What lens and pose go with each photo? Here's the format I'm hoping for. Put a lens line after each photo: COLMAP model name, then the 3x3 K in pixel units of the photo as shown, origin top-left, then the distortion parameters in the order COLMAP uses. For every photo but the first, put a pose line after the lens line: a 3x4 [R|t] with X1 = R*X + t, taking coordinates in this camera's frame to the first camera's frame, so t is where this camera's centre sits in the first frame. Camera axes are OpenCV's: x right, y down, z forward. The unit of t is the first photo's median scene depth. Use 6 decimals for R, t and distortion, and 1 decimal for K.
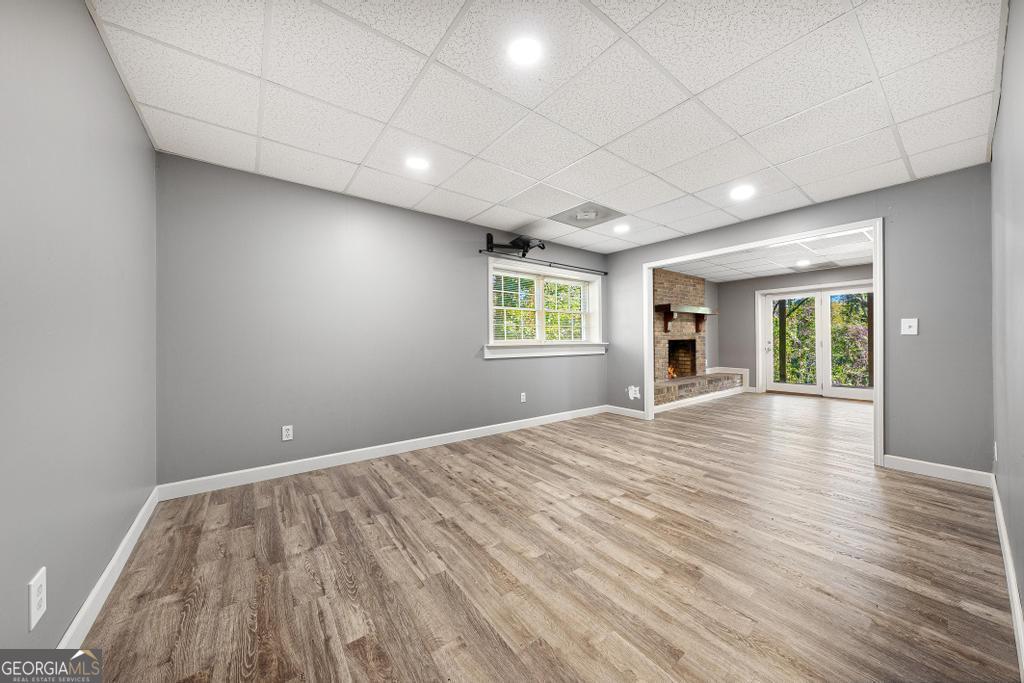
lens RADIAL K [[349.7, 0, 506.5], [0, 349.7, 337.5], [0, 0, 1]] dist [-0.001018, -0.000589]
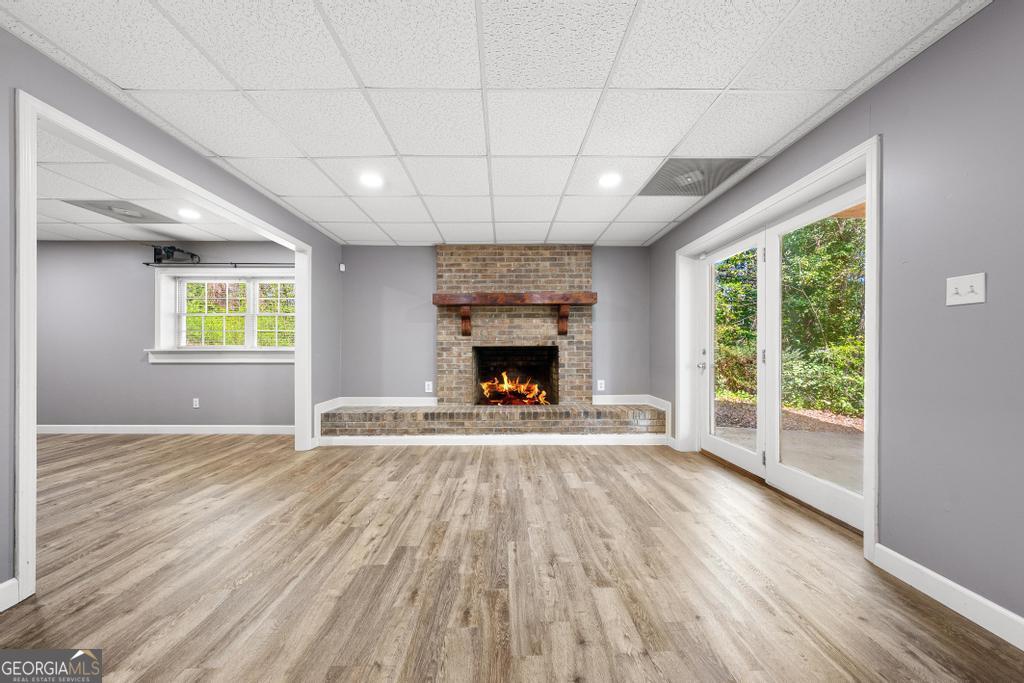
lens RADIAL K [[349.7, 0, 508.6], [0, 349.7, 347.6], [0, 0, 1]] dist [-0.001018, -0.000589]
pose [[0.805717, 0.003053, -0.592293, 1.128187], [0.000812, 0.999980, 0.006260, 0.005844], [0.592300, -0.005525, 0.805698, 0.599694]]
